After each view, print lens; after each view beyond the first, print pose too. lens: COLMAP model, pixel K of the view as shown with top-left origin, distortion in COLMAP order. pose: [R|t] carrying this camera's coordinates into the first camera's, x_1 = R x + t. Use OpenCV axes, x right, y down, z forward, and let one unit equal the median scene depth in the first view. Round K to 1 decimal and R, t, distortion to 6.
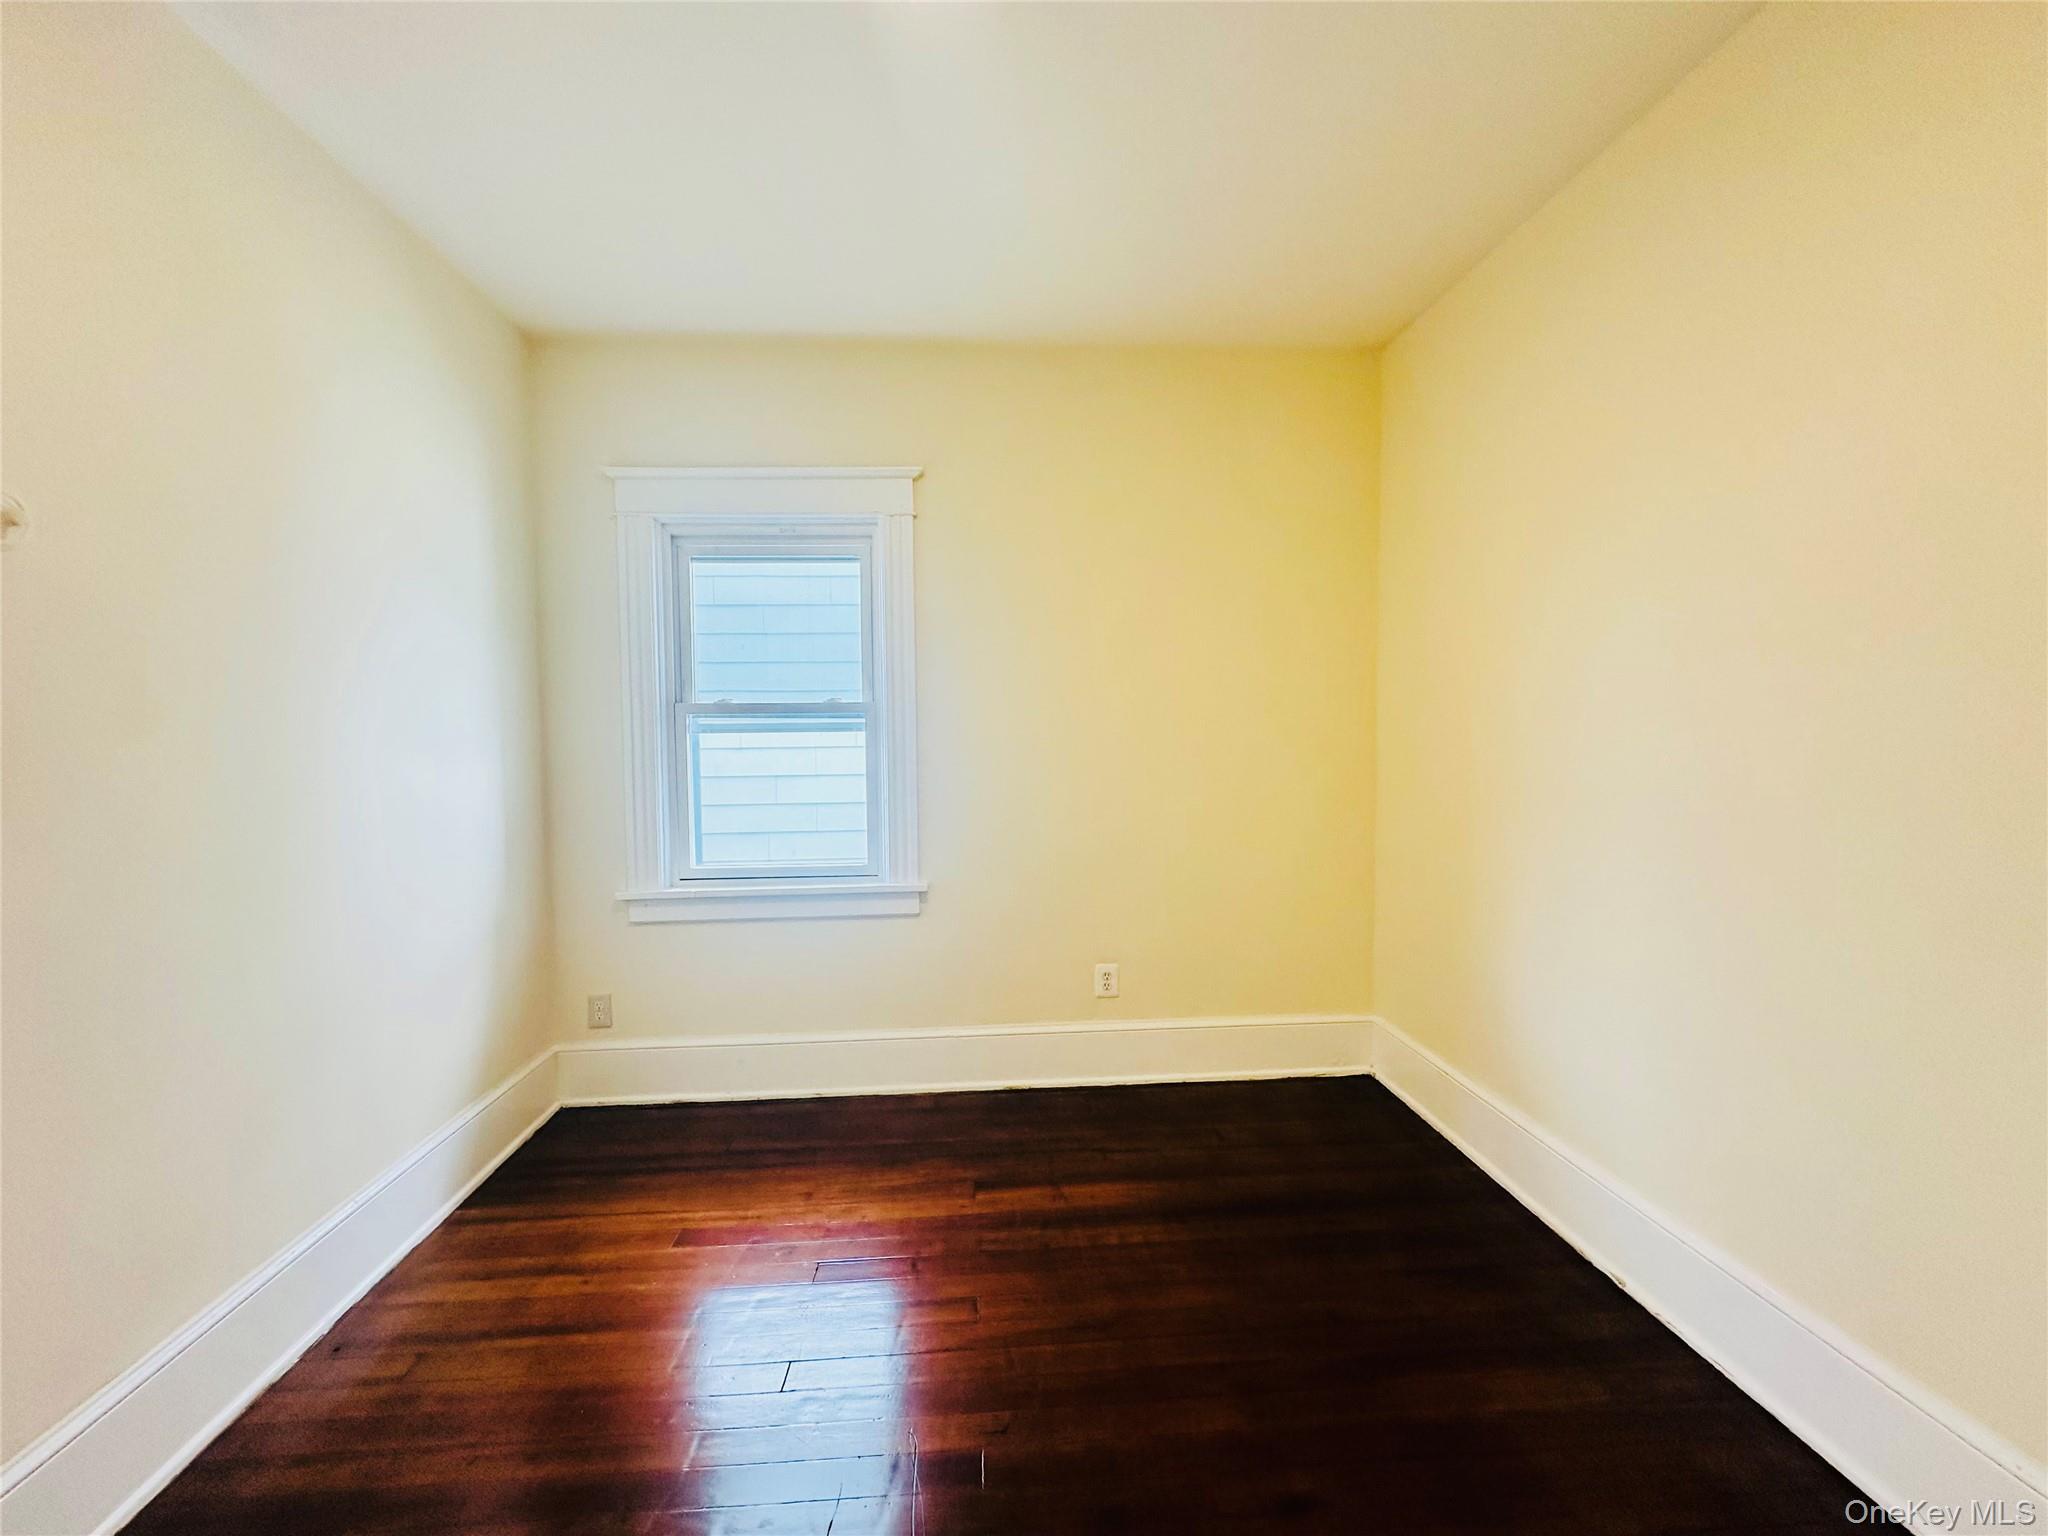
lens RADIAL K [[816.0, 0, 1022.8], [0, 816.0, 767.8], [0, 0, 1]] dist [0.001054, 0.000326]
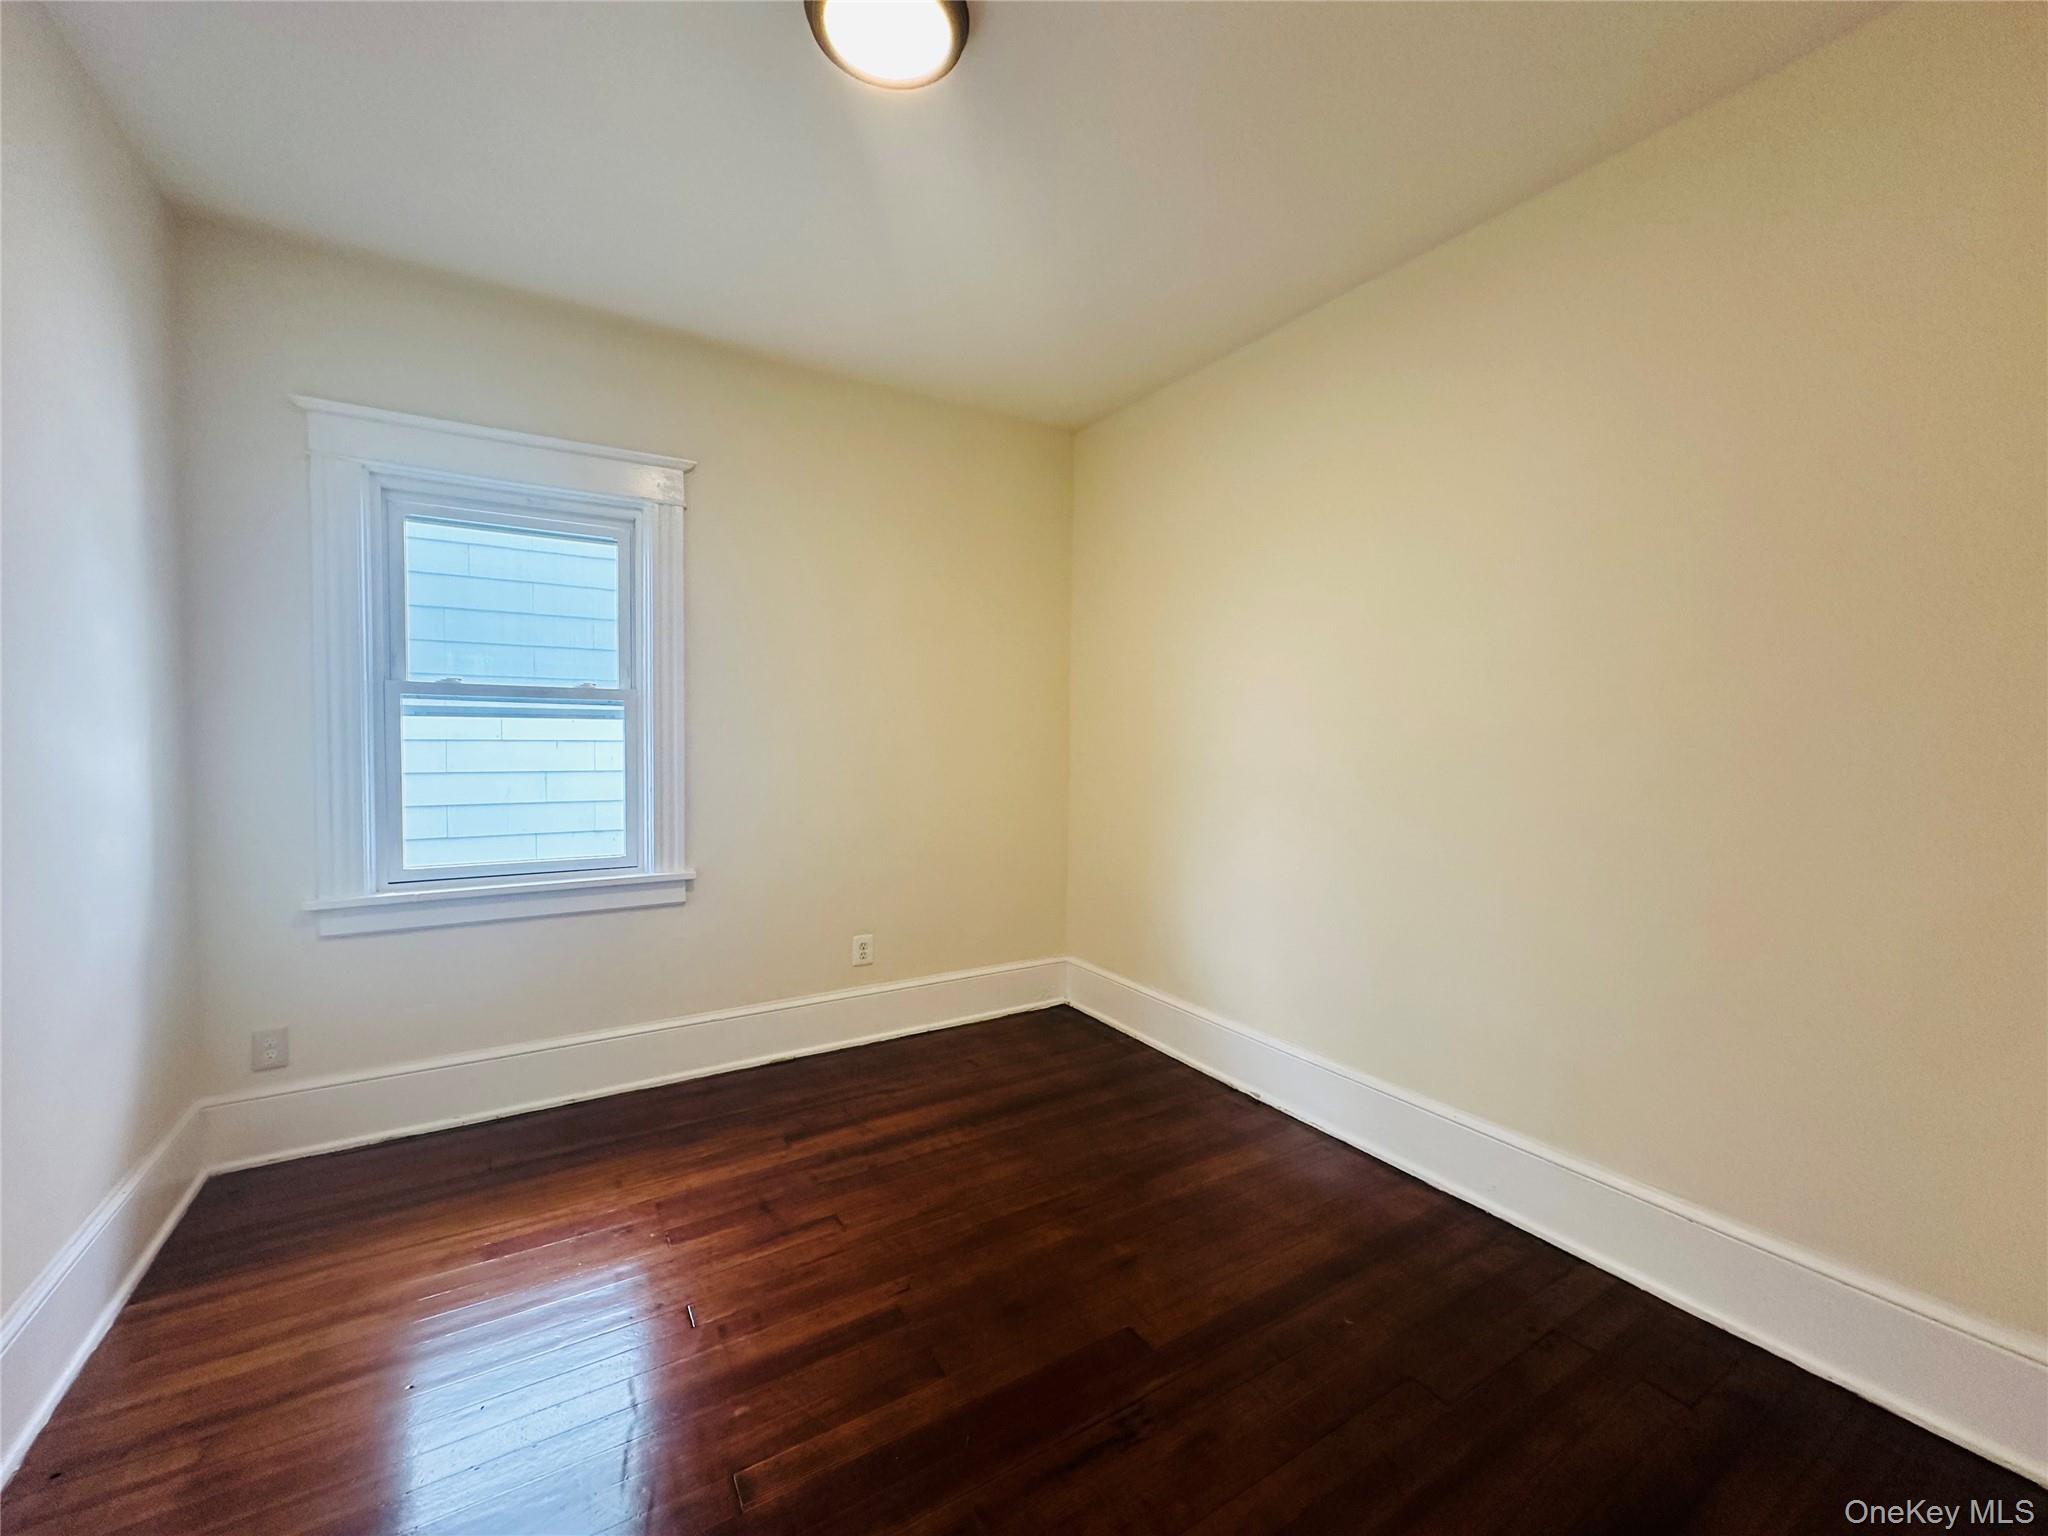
lens RADIAL K [[816.0, 0, 1022.8], [0, 816.0, 767.8], [0, 0, 1]] dist [0.001054, 0.000326]
pose [[0.880499, 0.003433, 0.474036, -0.242710], [0.000451, 0.999967, -0.008079, 0.021757], [-0.474048, 0.007327, 0.880469, -0.088355]]
